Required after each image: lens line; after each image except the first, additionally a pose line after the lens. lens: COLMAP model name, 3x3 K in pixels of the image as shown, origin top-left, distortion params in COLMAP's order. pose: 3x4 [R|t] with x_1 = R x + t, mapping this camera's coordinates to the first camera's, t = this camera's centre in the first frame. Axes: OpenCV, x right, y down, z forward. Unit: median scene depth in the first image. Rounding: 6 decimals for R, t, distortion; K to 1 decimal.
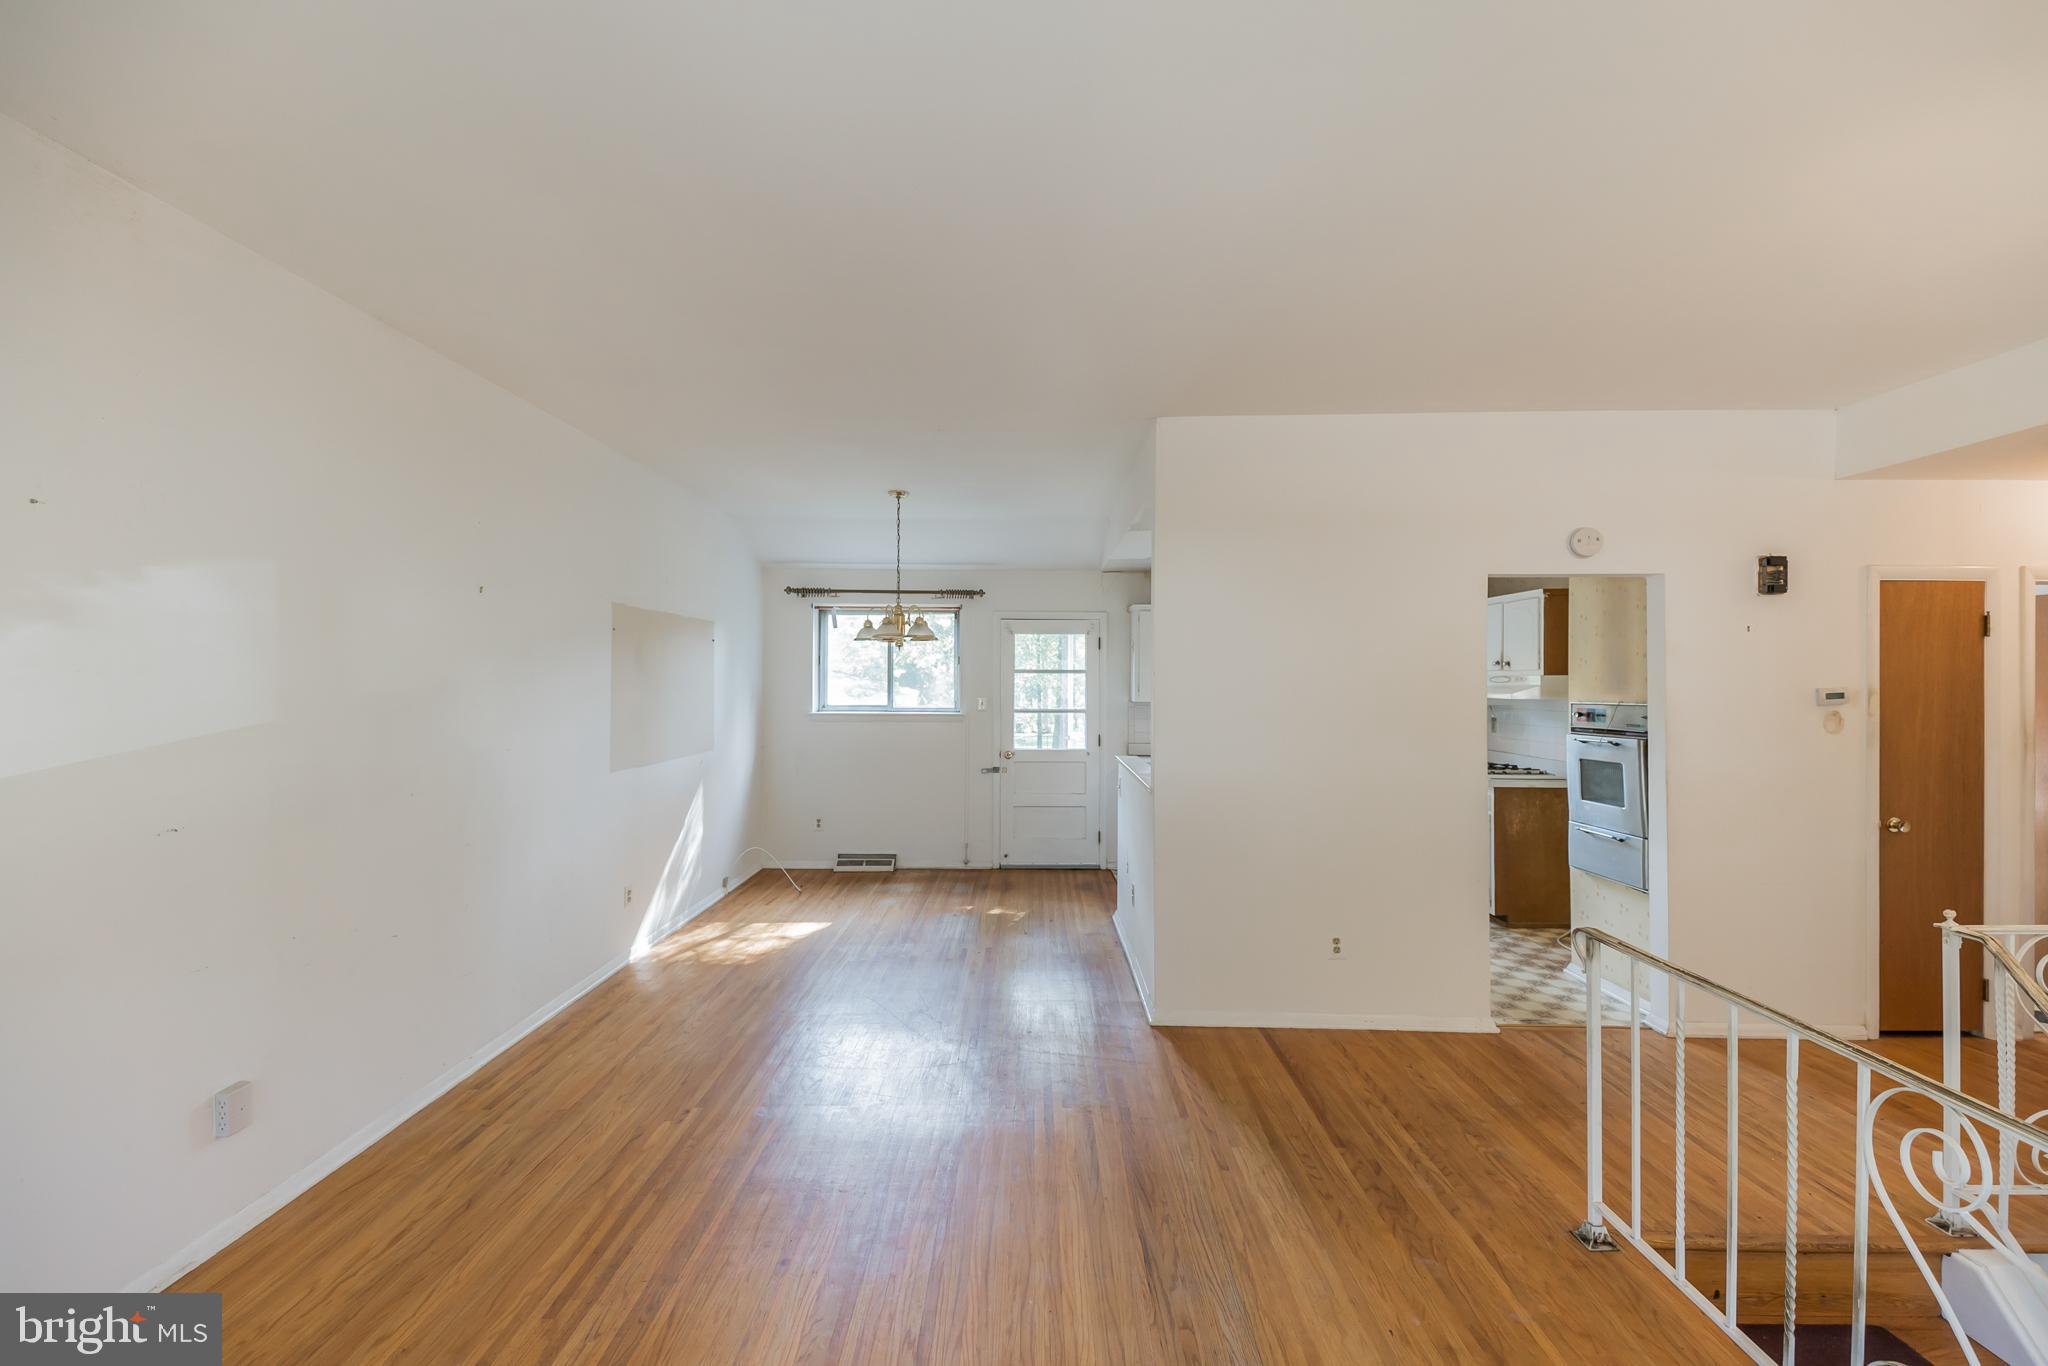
lens RADIAL K [[889.5, 0, 1021.1], [0, 889.5, 679.4], [0, 0, 1]] dist [0.080030, -0.040895]
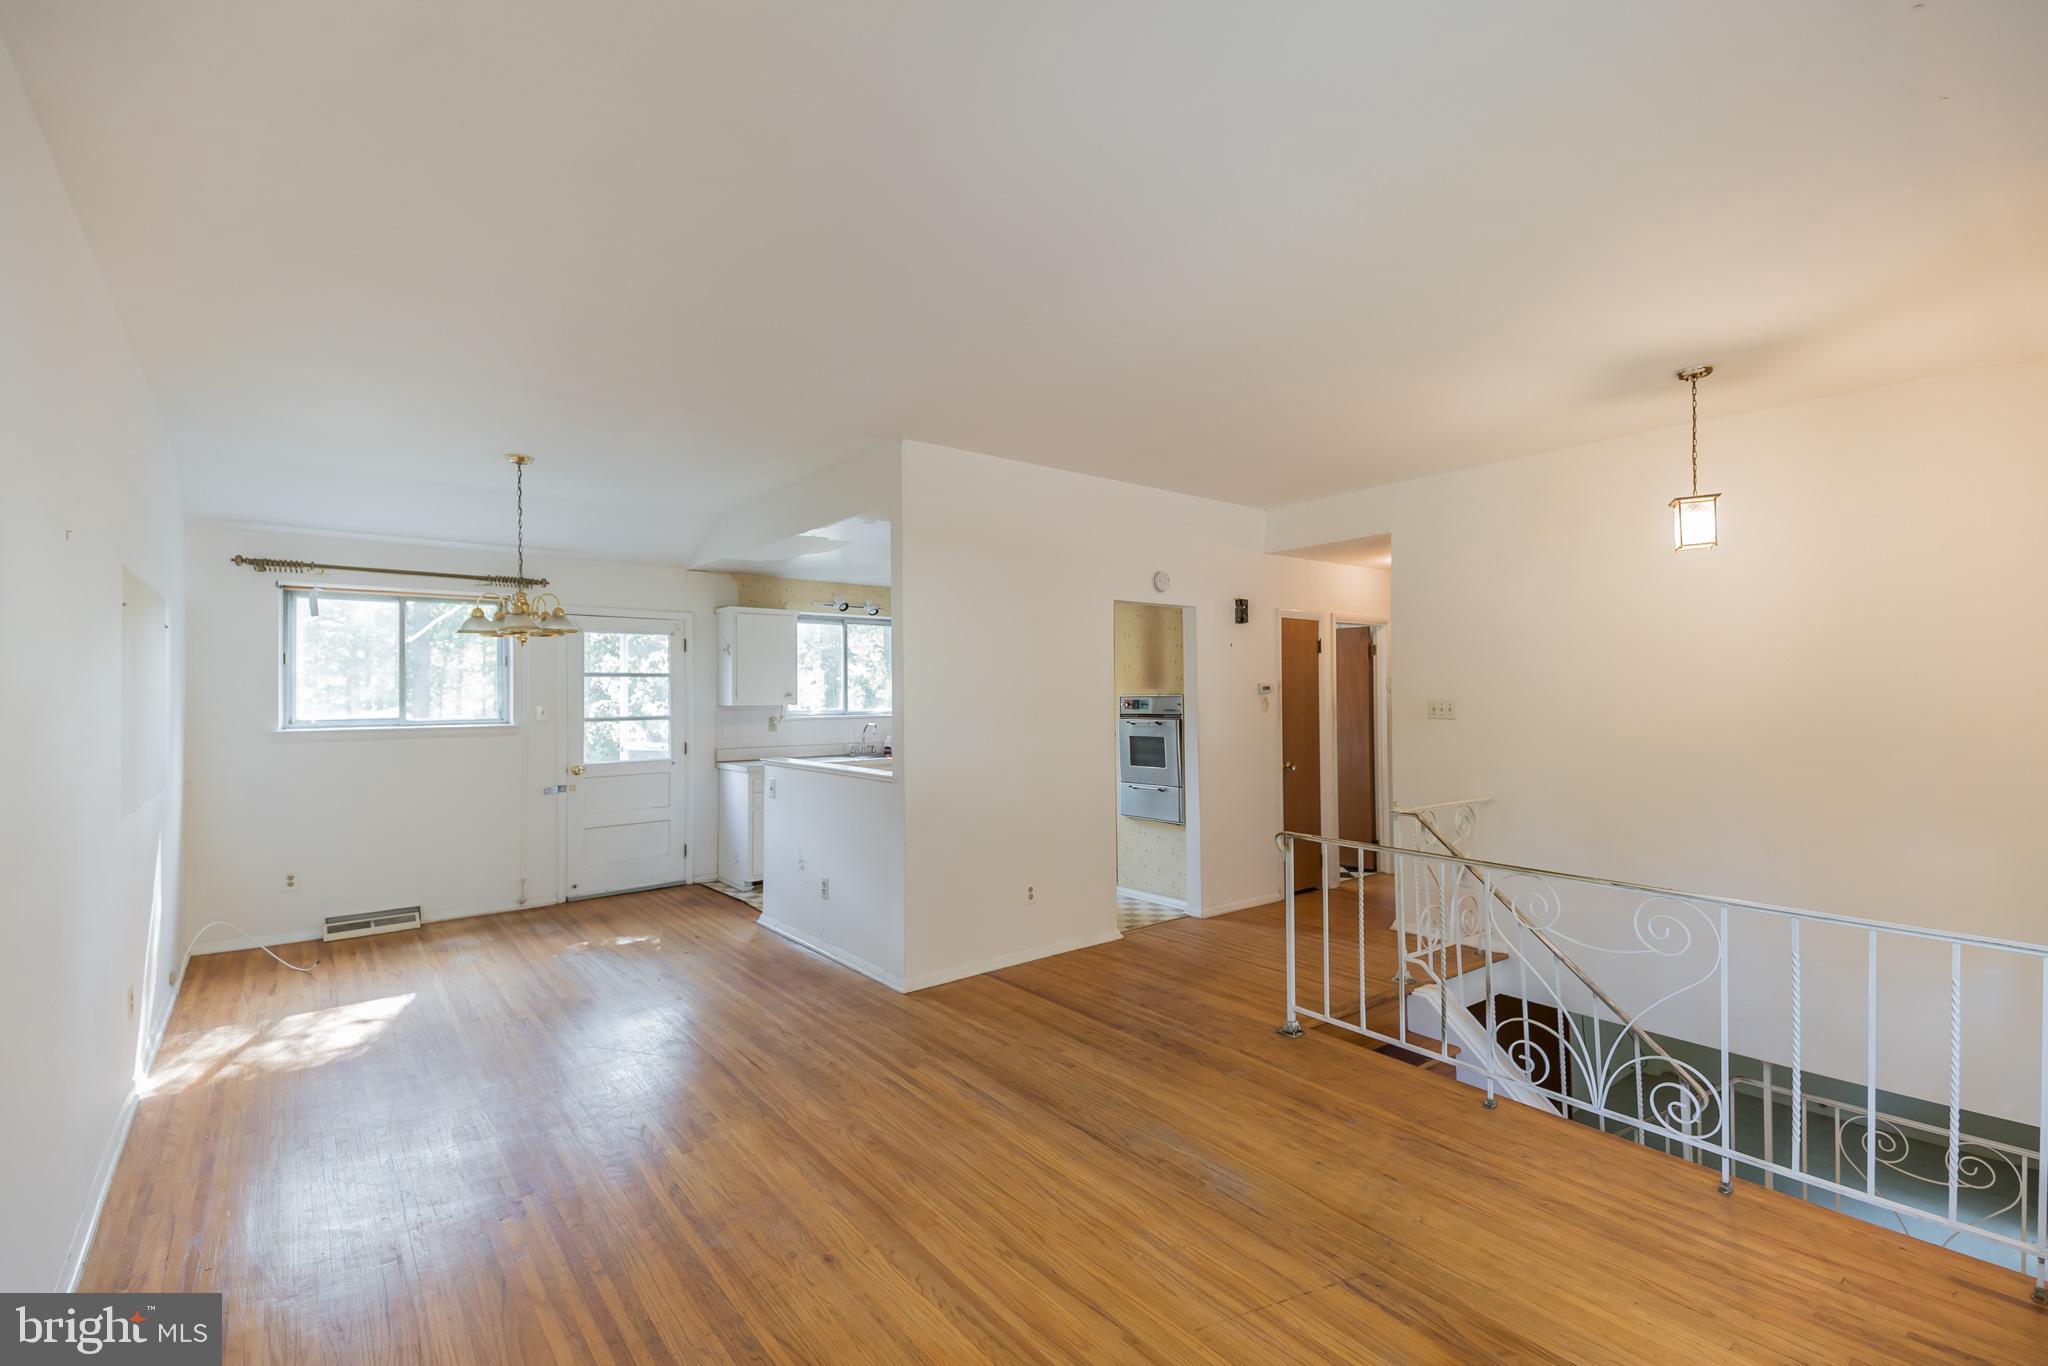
lens RADIAL K [[889.5, 0, 1021.1], [0, 889.5, 679.4], [0, 0, 1]] dist [0.080030, -0.040895]
pose [[0.772748, 0.000180, 0.634713, -0.252108], [0.008606, 0.999905, -0.010760, 0.009273], [-0.634655, 0.013777, 0.772673, 0.035857]]
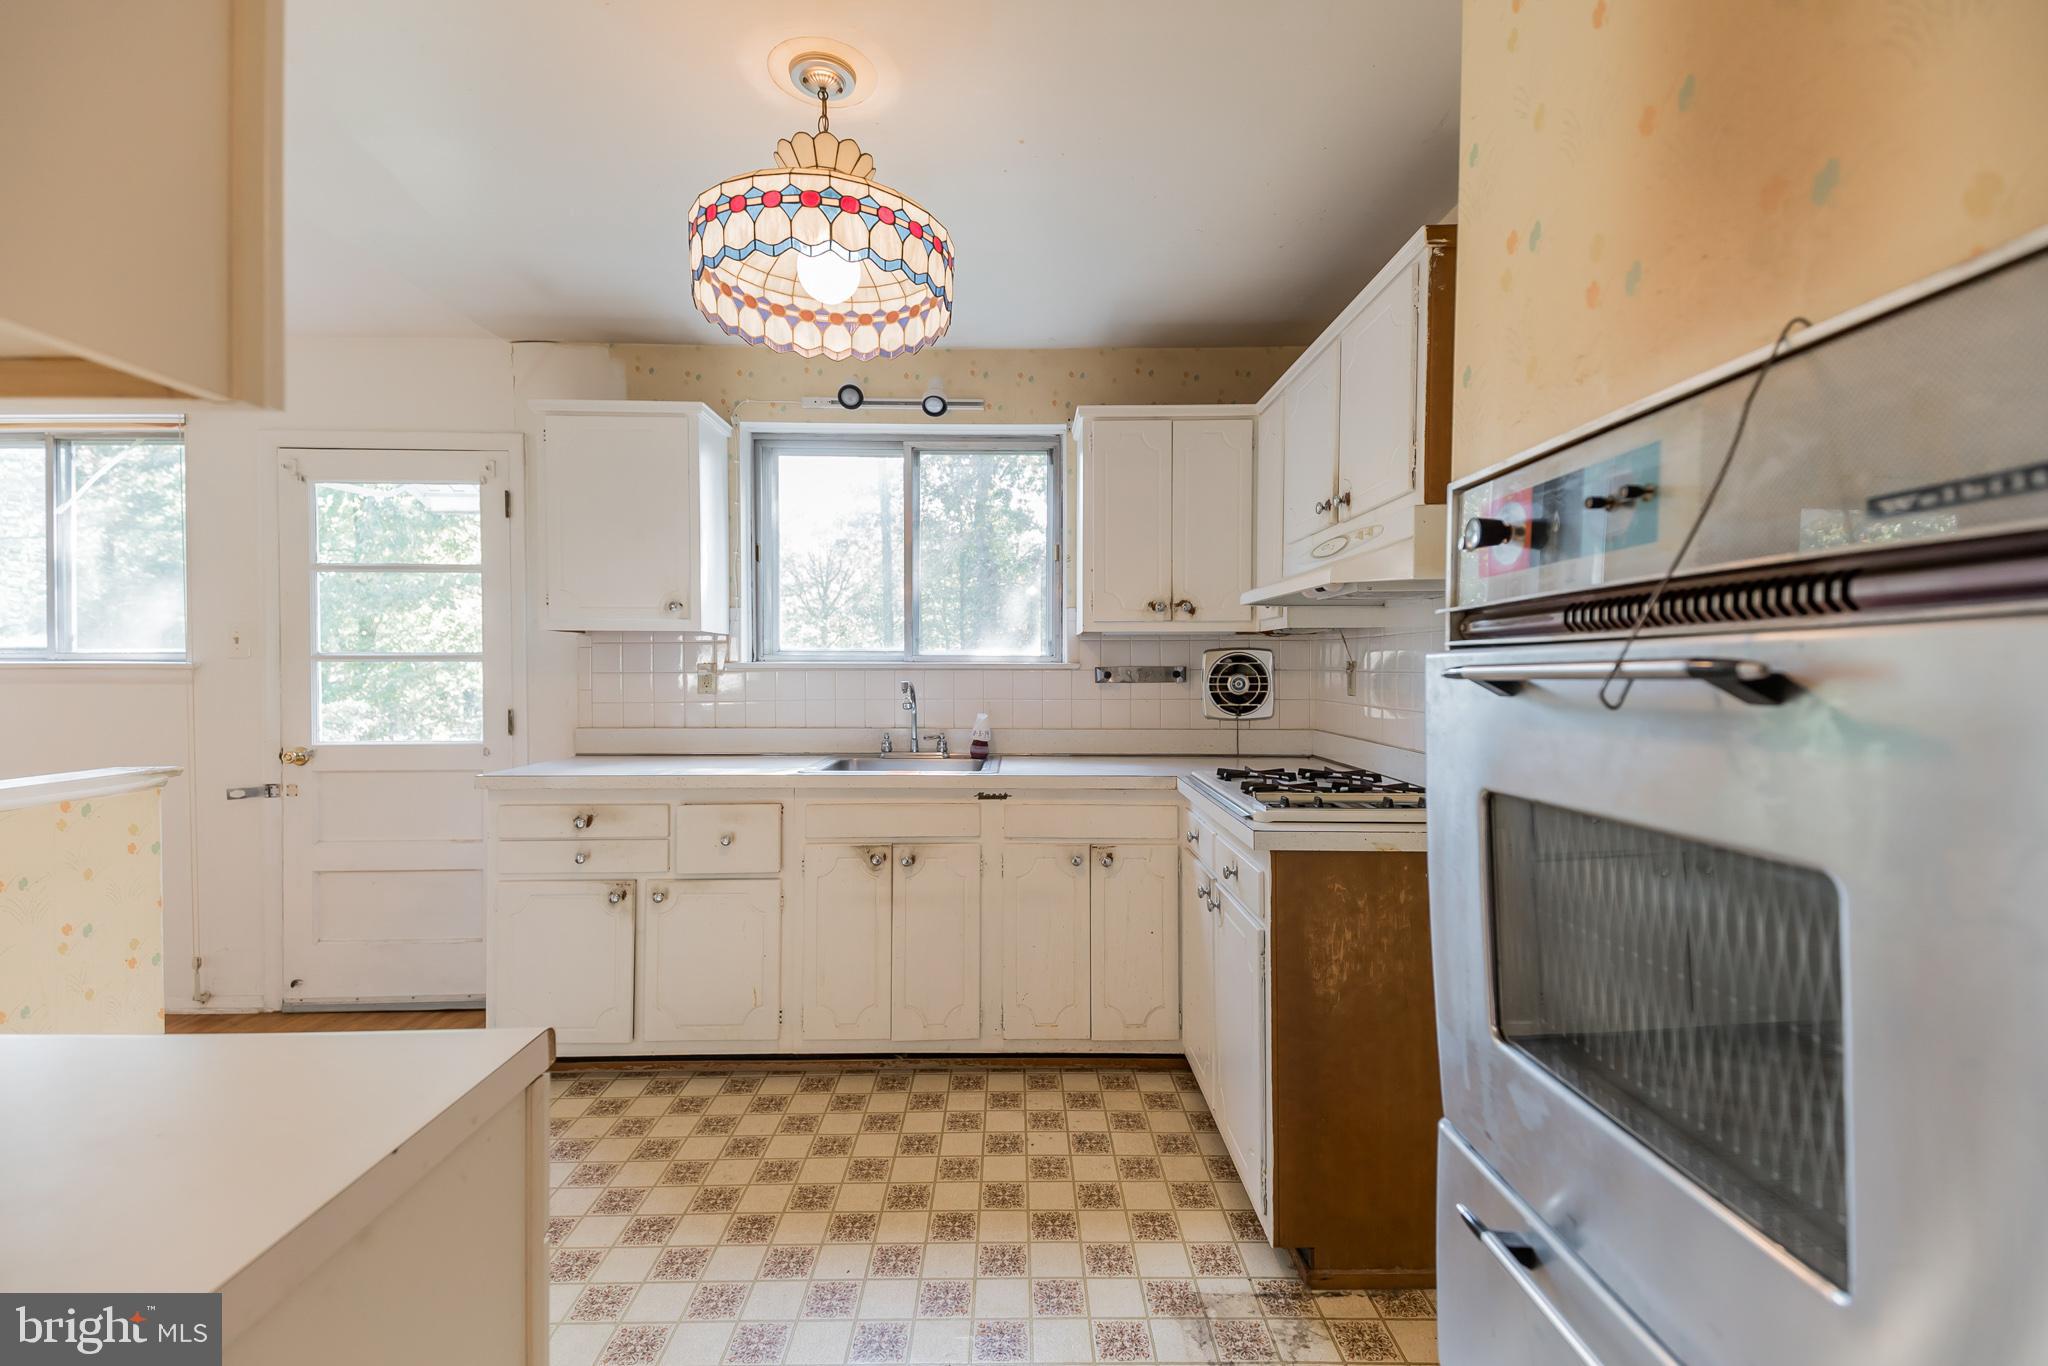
lens RADIAL K [[889.5, 0, 1021.1], [0, 889.5, 679.4], [0, 0, 1]] dist [0.080030, -0.040895]
pose [[0.999916, -0.003352, 0.012482, 0.352450], [0.003179, 0.999899, 0.013858, 0.043360], [-0.012527, -0.013818, 0.999826, 0.560247]]
